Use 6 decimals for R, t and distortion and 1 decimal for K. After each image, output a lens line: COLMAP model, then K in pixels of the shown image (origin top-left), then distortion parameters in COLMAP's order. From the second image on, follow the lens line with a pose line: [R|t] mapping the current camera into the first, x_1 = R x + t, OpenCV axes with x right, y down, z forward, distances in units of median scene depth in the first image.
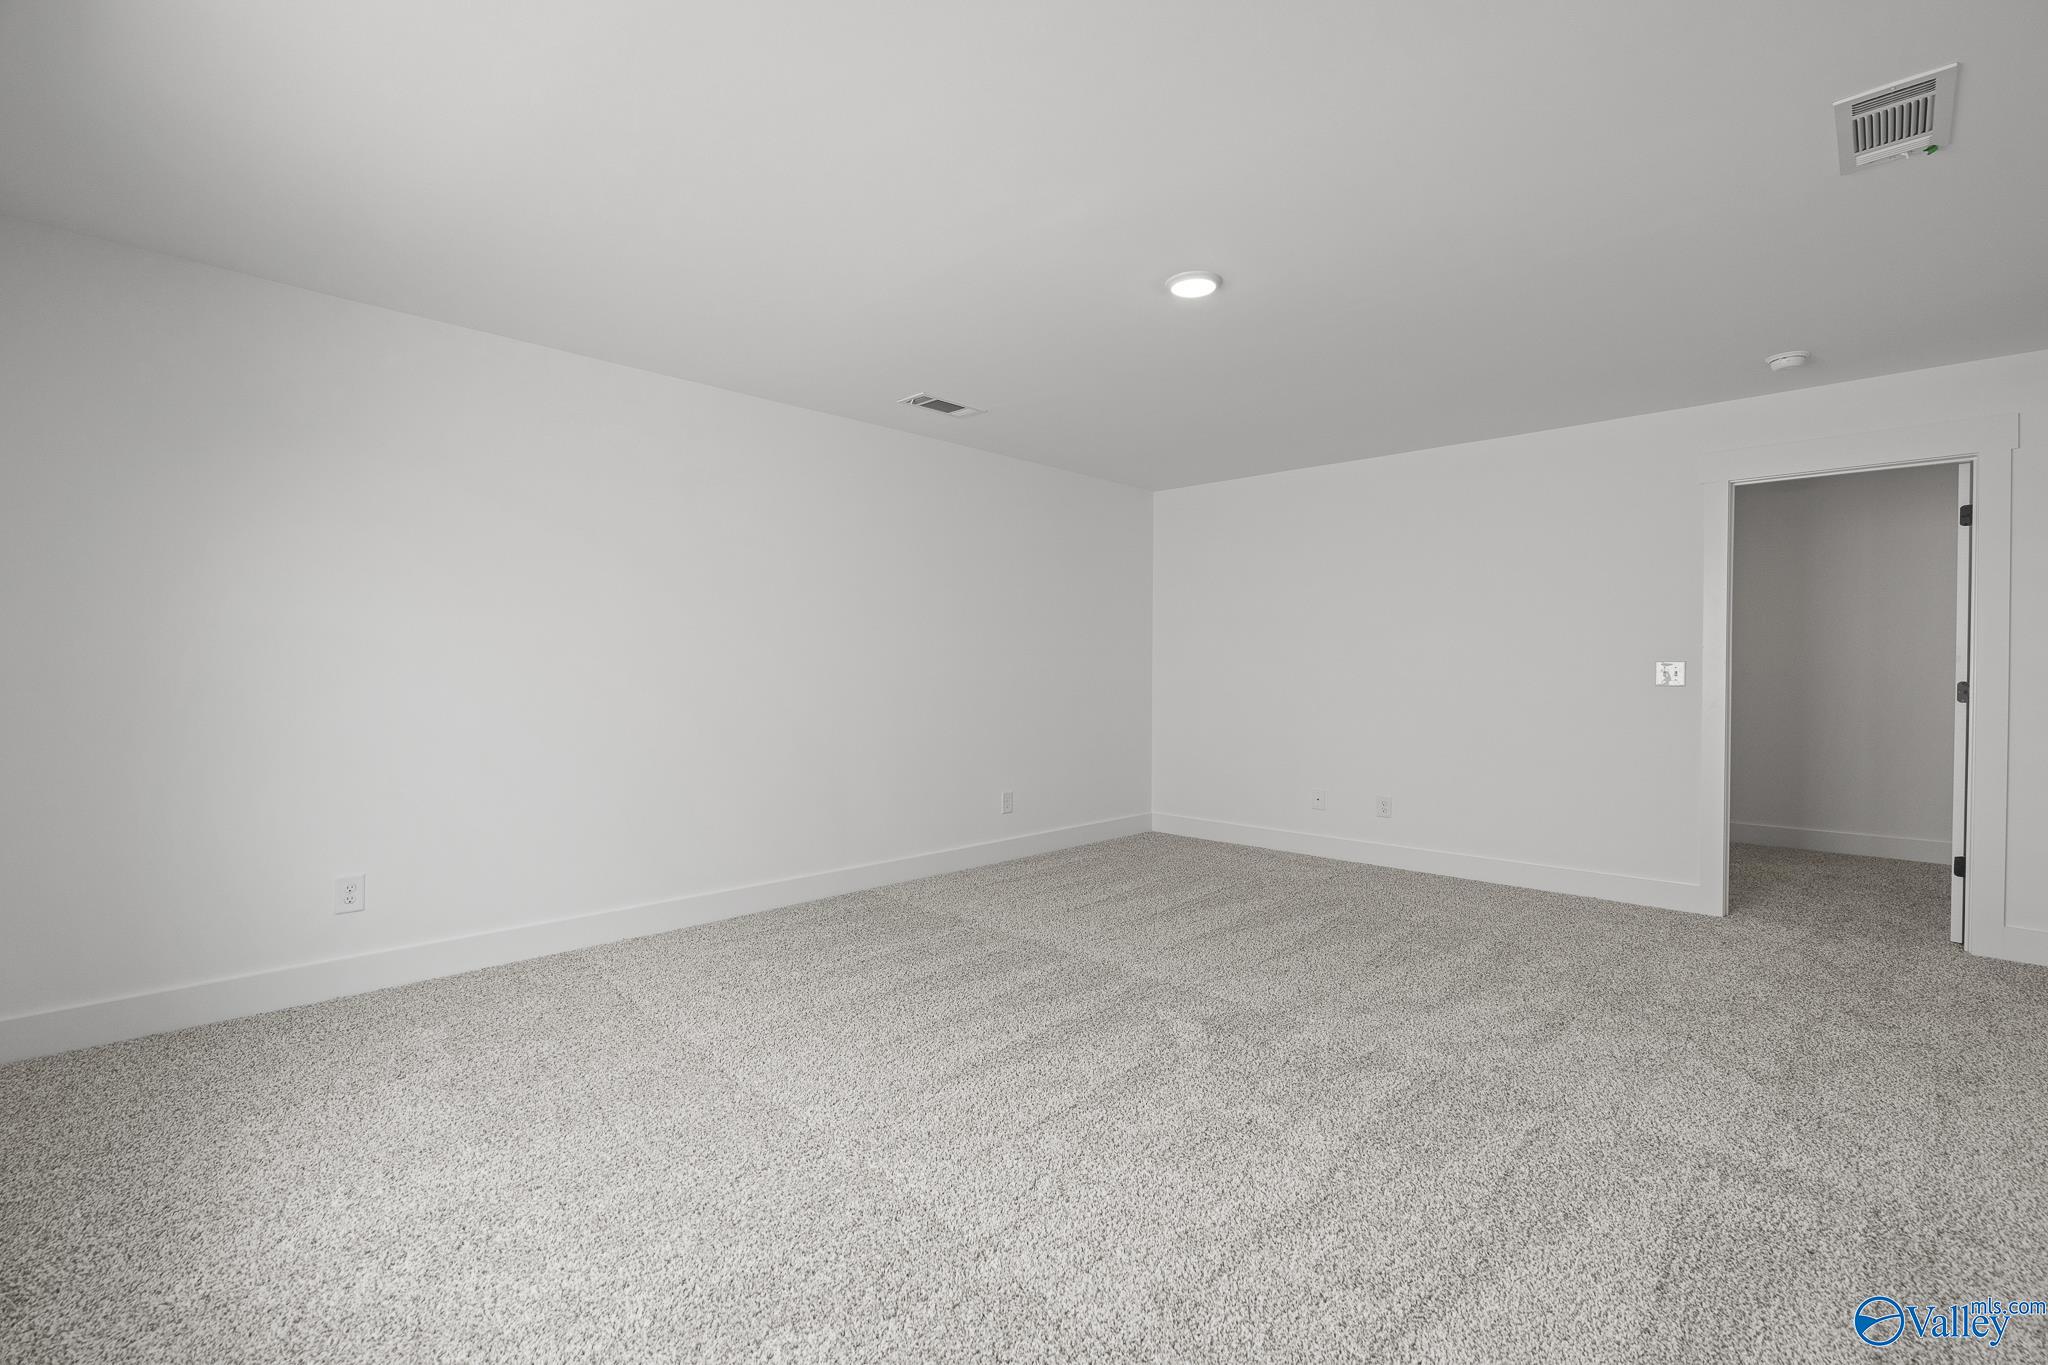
lens RADIAL K [[936.0, 0, 1024.0], [0, 936.0, 682.5], [0, 0, 1]] dist [-0.001744, 0.000021]
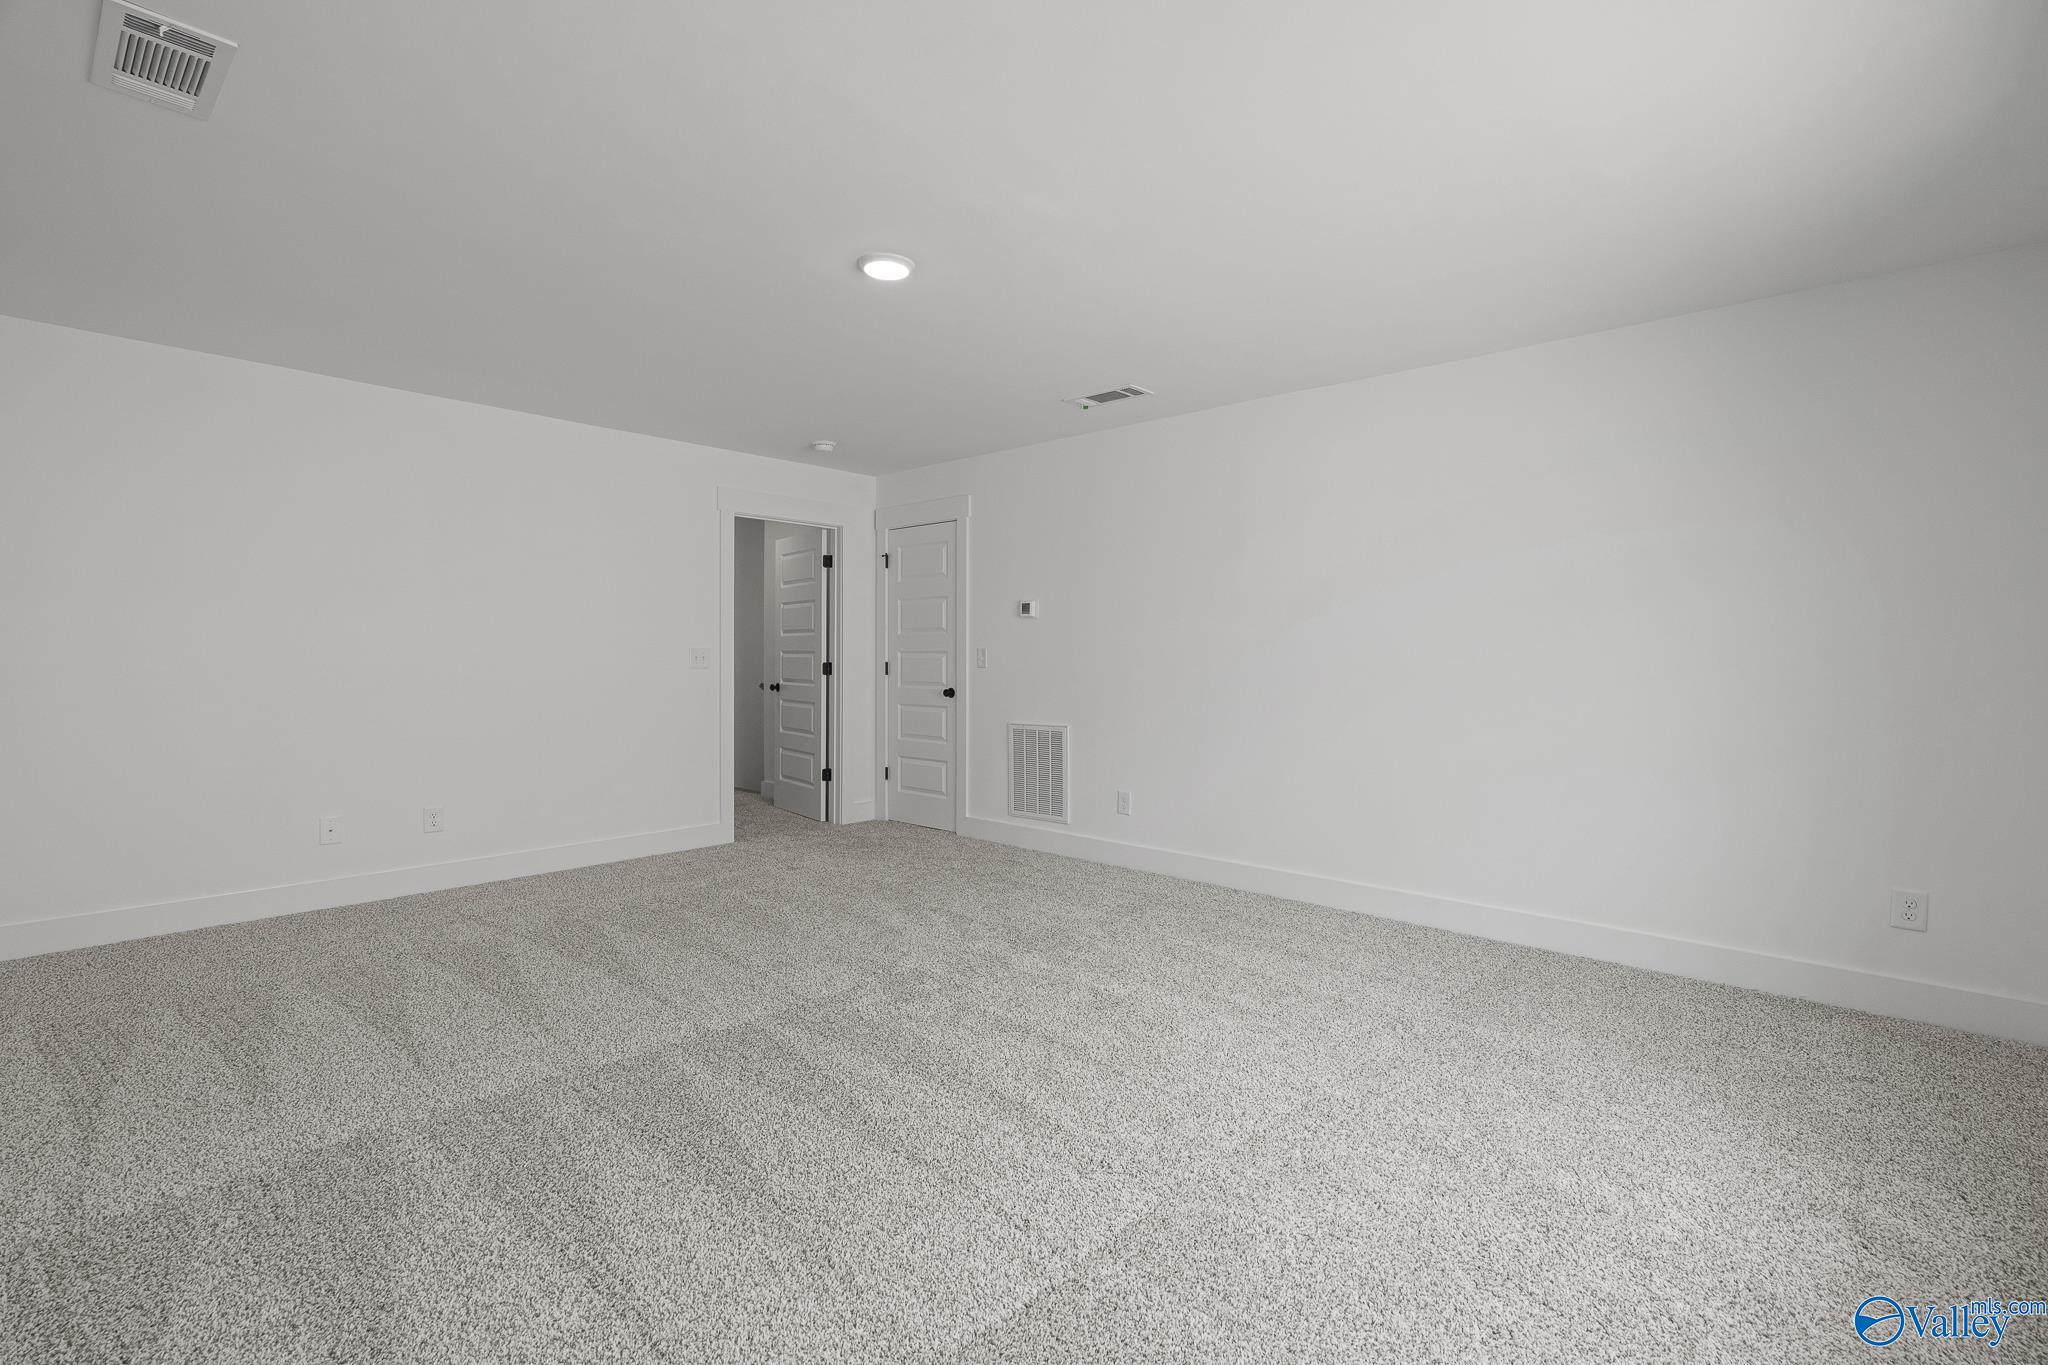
lens RADIAL K [[941.6, 0, 1026.7], [0, 941.6, 653.8], [0, 0, 1]] dist [-0.000986, -0.000033]
pose [[-0.062575, 0.000589, 0.998040, -0.670155], [0.013325, 0.999911, 0.000246, -0.009558], [-0.997951, 0.013314, -0.062578, 0.745624]]
